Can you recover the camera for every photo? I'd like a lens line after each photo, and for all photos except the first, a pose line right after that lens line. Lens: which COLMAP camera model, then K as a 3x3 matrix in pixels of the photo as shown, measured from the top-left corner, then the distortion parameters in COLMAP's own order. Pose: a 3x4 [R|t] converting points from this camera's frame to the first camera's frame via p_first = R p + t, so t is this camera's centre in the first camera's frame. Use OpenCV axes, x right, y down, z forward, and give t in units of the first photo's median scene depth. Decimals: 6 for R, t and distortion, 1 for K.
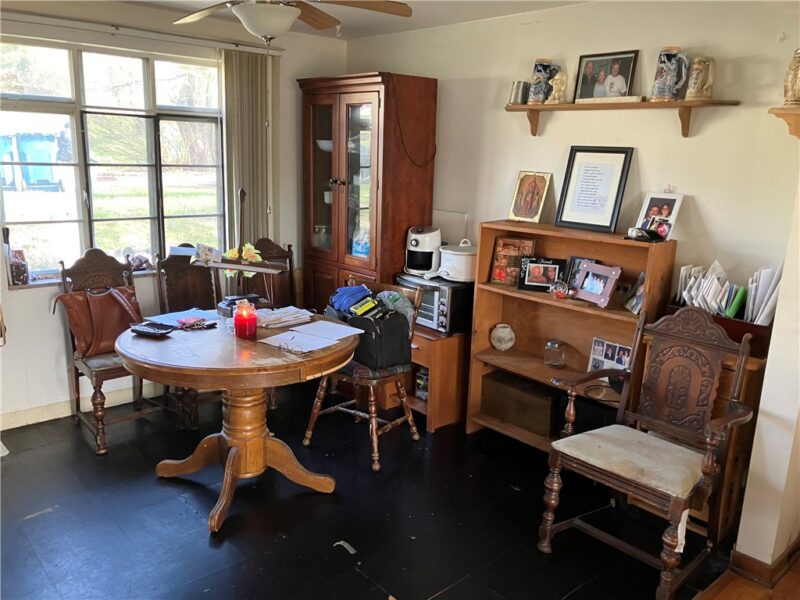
lens RADIAL K [[647.6, 0, 398.7], [0, 647.6, 292.0], [0, 0, 1]] dist [0.015379, 0.001454]
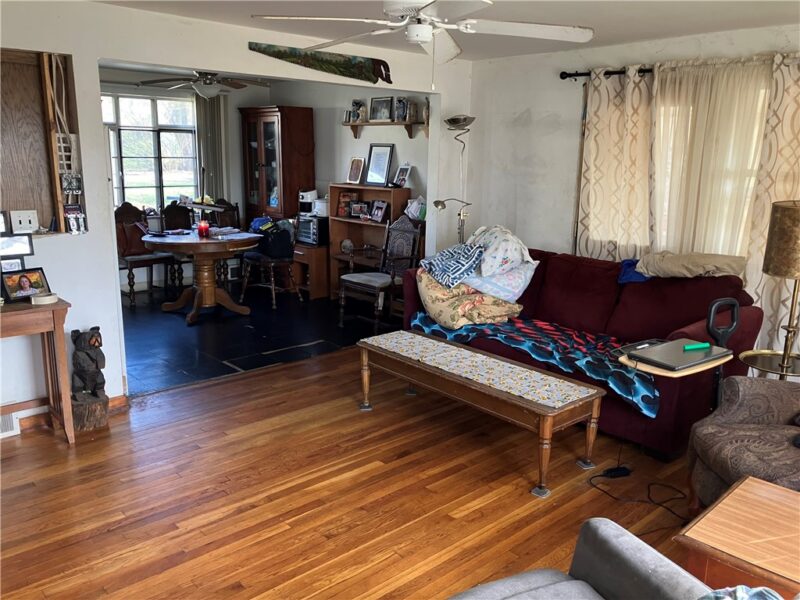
lens RADIAL K [[667.9, 0, 422.4], [0, 667.9, 298.8], [0, 0, 1]] dist [-0.001029, -0.010081]
pose [[0.999555, -0.017888, 0.023877, 0.335695], [0.017783, 0.999831, 0.004589, 0.220787], [-0.023955, -0.004162, 0.999704, -0.950962]]
